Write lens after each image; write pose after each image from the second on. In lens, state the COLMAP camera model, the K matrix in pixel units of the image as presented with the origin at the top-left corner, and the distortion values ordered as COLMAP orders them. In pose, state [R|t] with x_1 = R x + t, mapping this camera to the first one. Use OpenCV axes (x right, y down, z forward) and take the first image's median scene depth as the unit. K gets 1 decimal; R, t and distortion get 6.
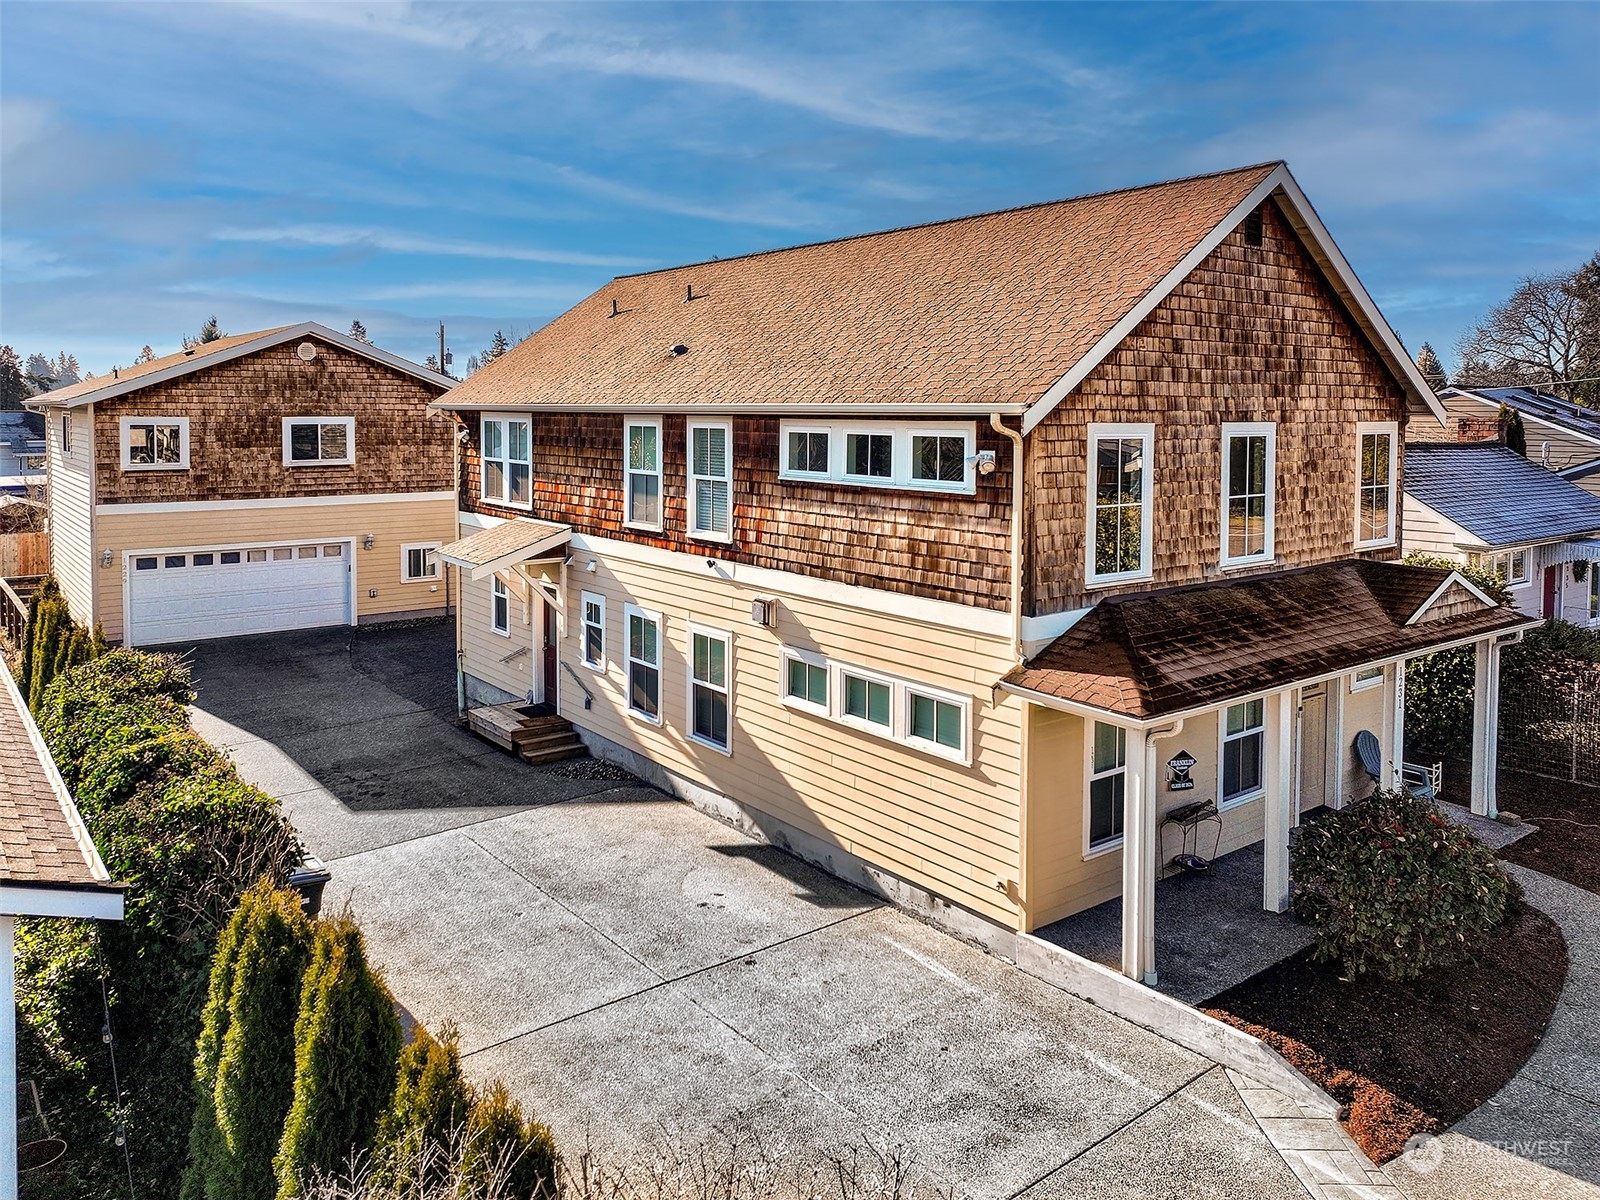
lens RADIAL K [[1180.6, 0, 798.6], [0, 1180.6, 441.0], [0, 0, 1]] dist [0.003679, 0.008165]
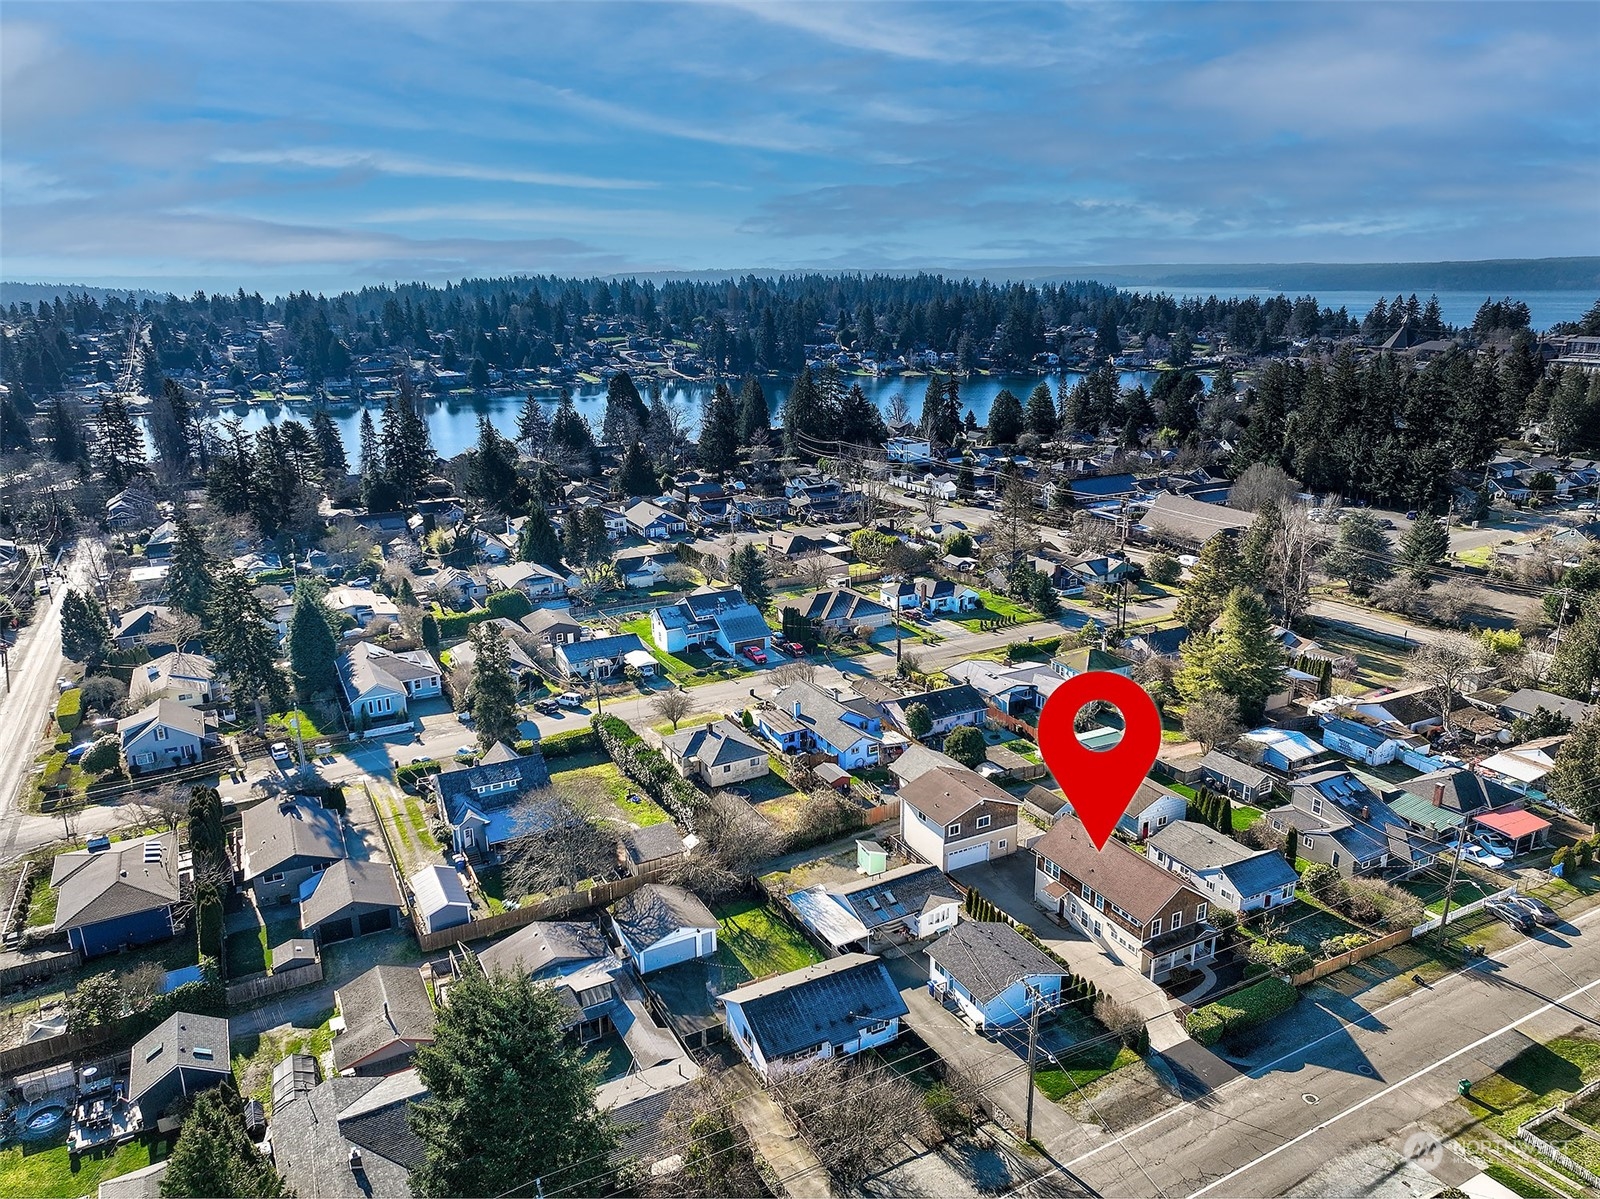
lens RADIAL K [[1126.1, 0, 800.0], [0, 1126.1, 599.5], [0, 0, 1]] dist [0.003220, 0.000343]
pose [[0.983544, 0.033989, -0.177445, -0.804247], [0.011832, 0.967918, 0.250986, -3.905113], [0.180283, -0.248955, 0.951588, -5.973222]]
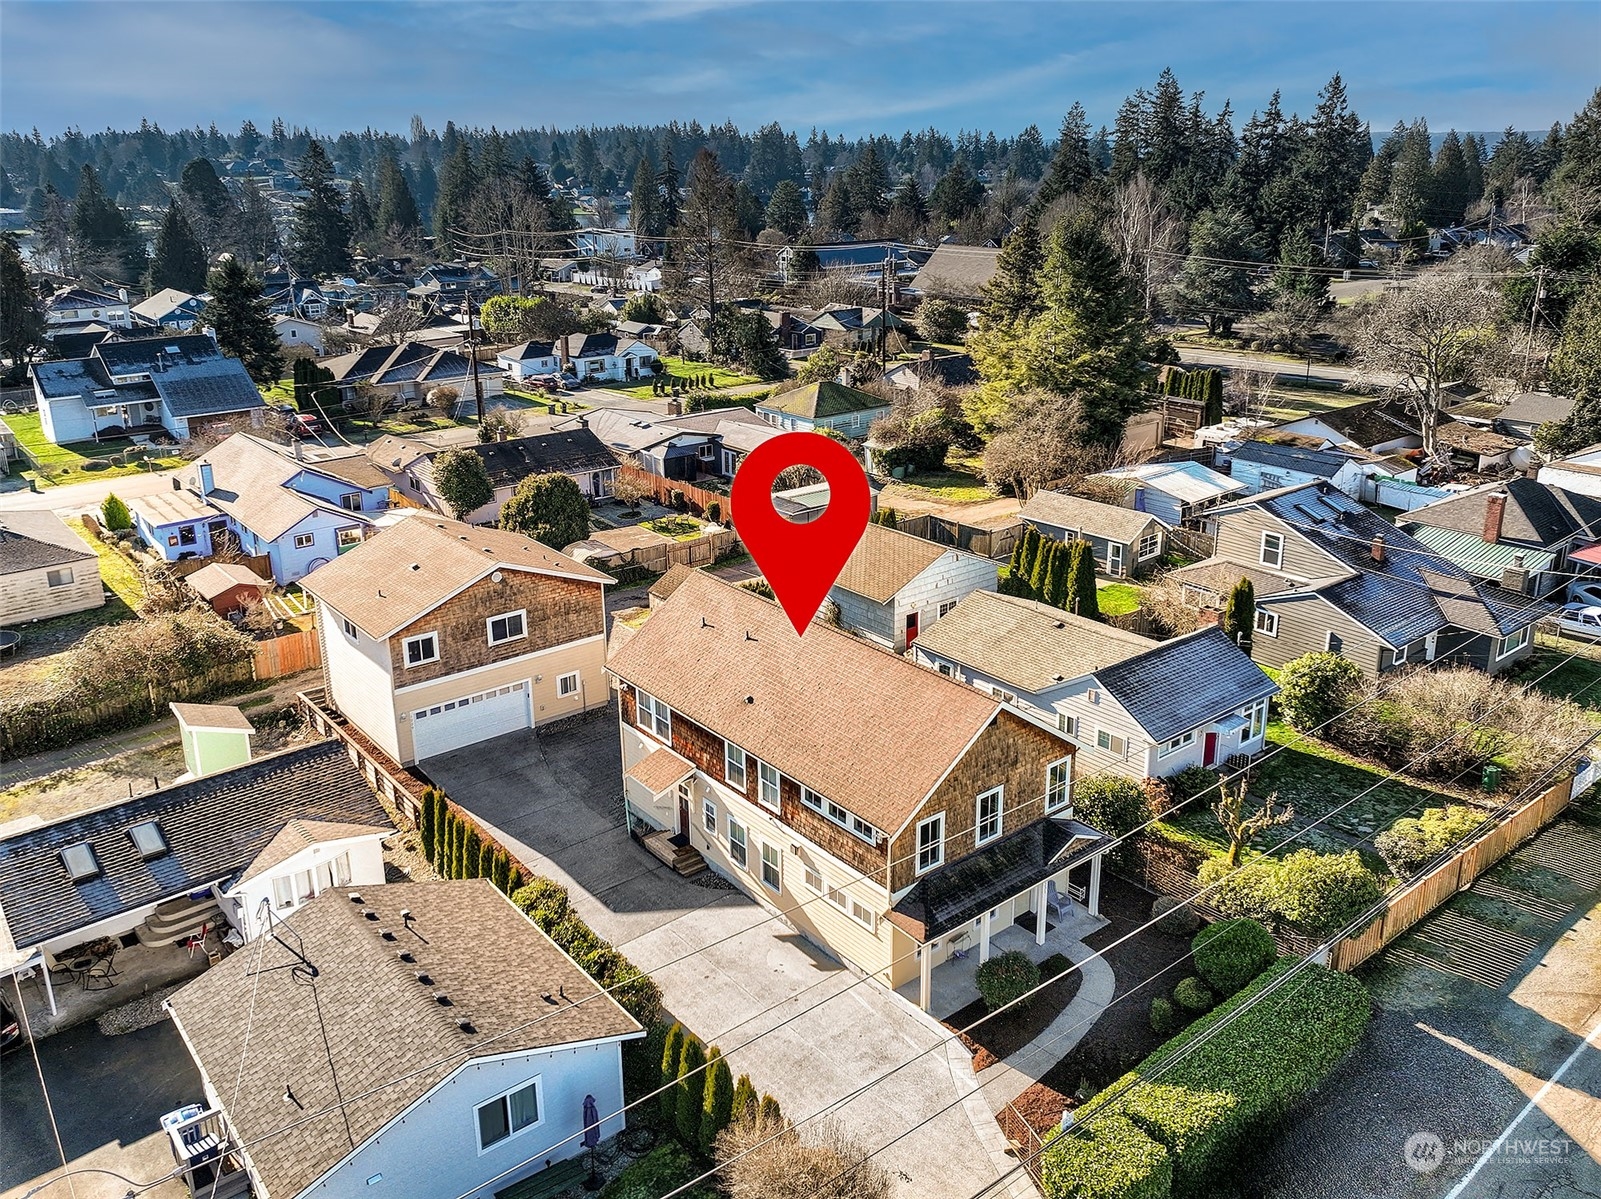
lens RADIAL K [[1260.3, 0, 816.4], [0, 1260.3, 530.3], [0, 0, 1]] dist [0.012471, -0.000655]
pose [[0.999613, -0.018733, 0.020563, -0.029829], [0.012930, 0.967441, 0.252766, -1.253506], [-0.024629, -0.252403, 0.967309, -1.461440]]
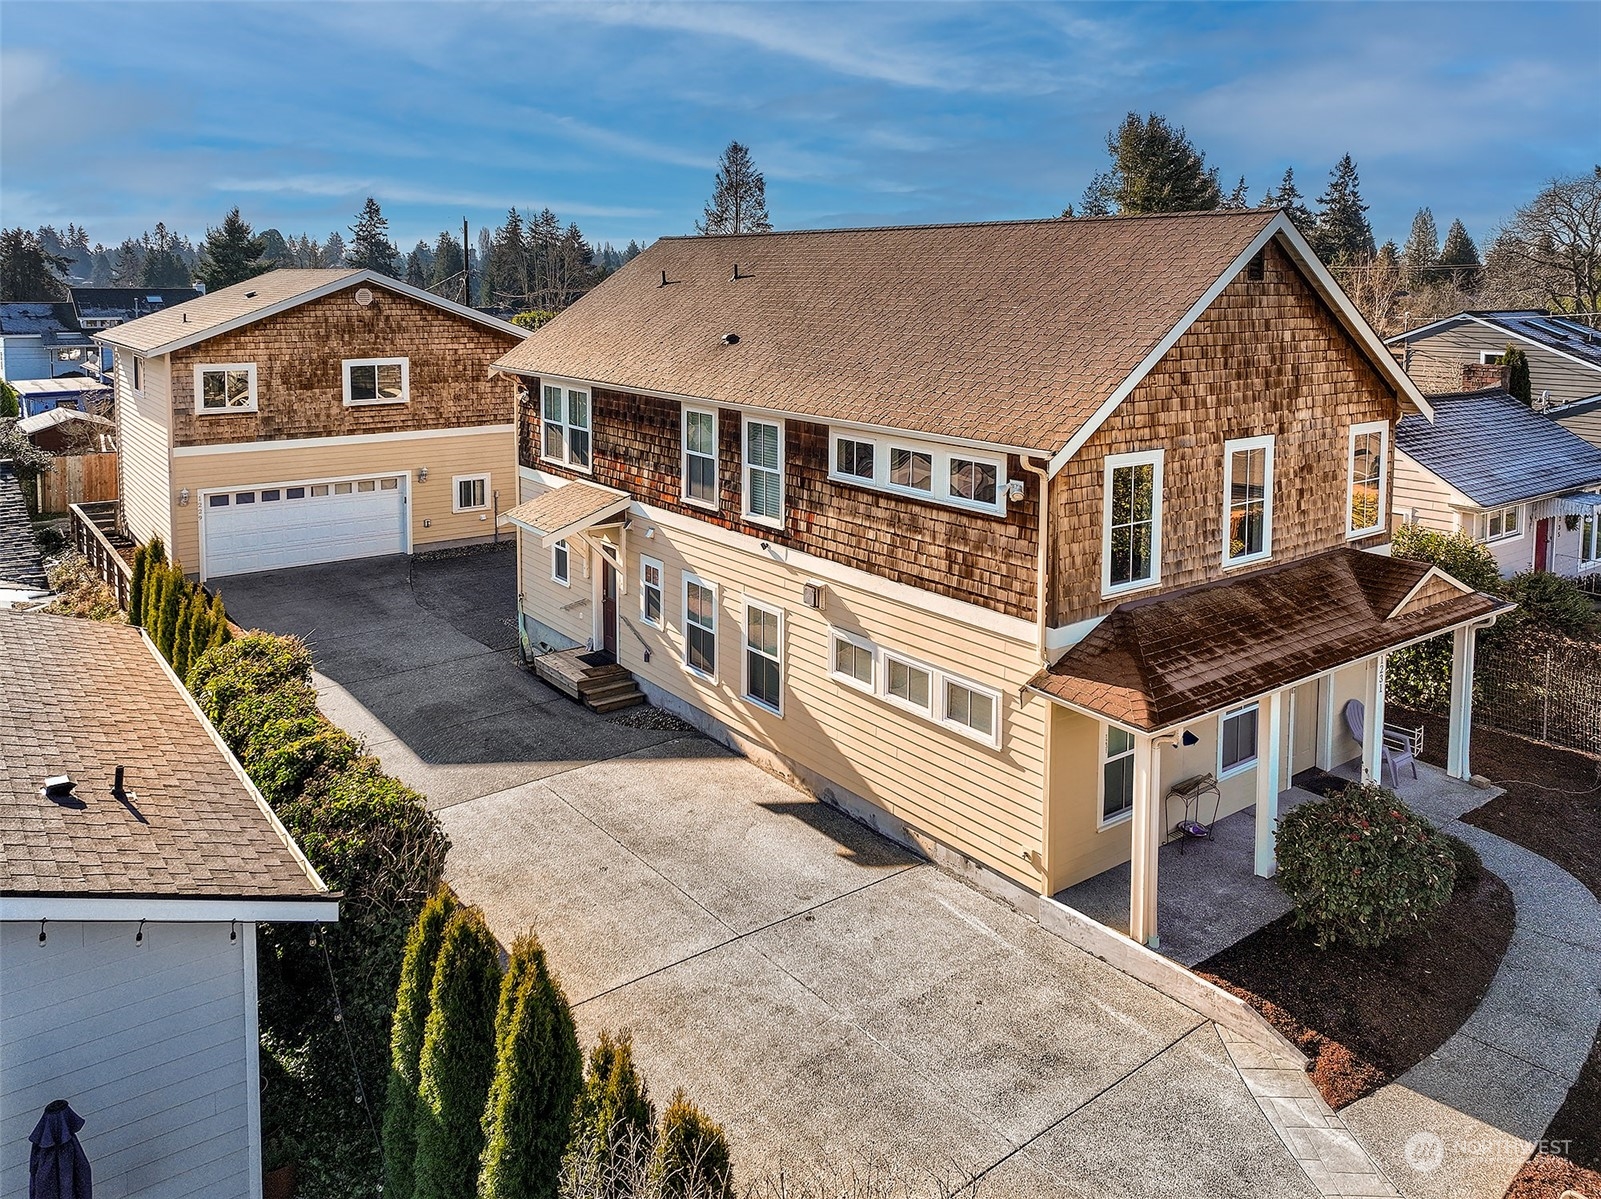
lens RADIAL K [[1199.1, 0, 798.2], [0, 1199.1, 352.9], [0, 0, 1]] dist [0.007516, 0.000536]
pose [[0.999910, 0.000836, -0.013408, -0.032693], [-0.000381, 0.999427, 0.033850, -0.137375], [0.013428, -0.033842, 0.999337, -0.144476]]
